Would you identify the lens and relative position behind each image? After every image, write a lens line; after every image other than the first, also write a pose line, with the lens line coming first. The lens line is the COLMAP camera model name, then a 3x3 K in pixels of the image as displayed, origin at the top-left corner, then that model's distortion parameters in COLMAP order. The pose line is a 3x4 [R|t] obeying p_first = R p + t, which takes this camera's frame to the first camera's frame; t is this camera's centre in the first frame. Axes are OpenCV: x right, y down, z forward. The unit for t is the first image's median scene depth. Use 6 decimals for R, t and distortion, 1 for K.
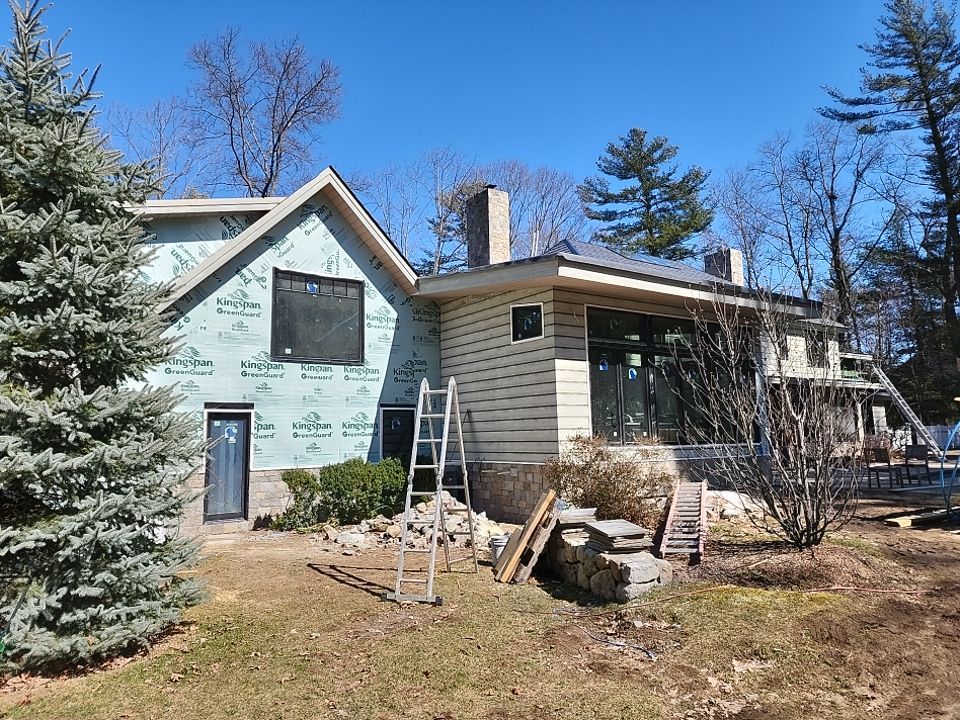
lens RADIAL K [[645.1, 0, 480.0], [0, 645.1, 360.0], [0, 0, 1]] dist [0.092741, -0.090357]
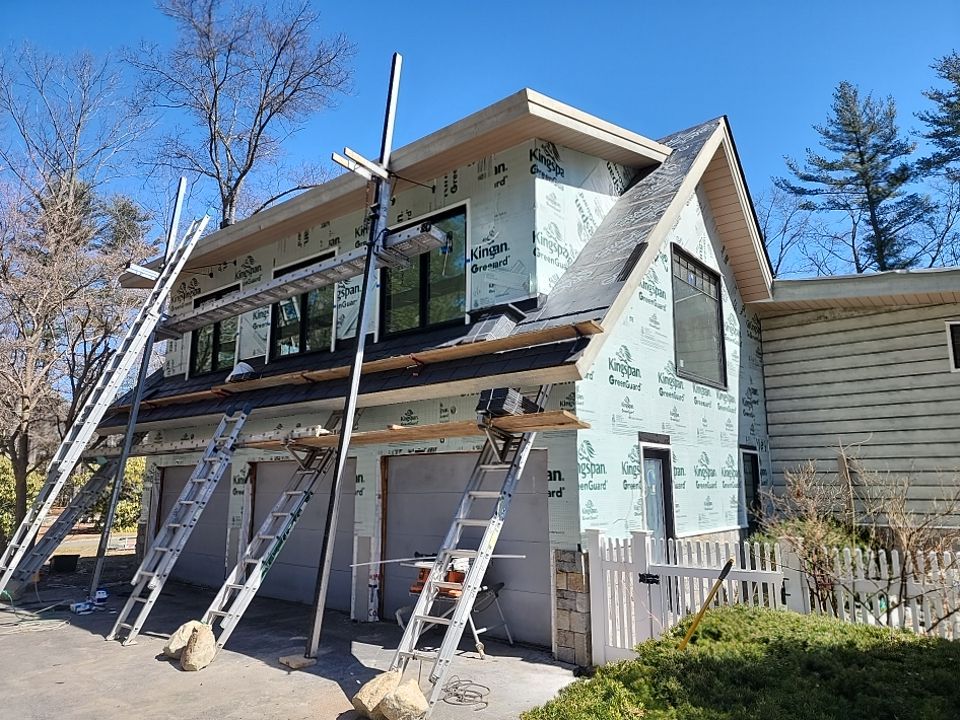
lens RADIAL K [[645.1, 0, 480.0], [0, 645.1, 360.0], [0, 0, 1]] dist [0.092741, -0.090357]
pose [[0.964172, 0.064269, 0.257377, -0.650095], [-0.045728, 0.995951, -0.077395, 0.044736], [-0.261309, 0.062853, 0.963207, 0.365612]]
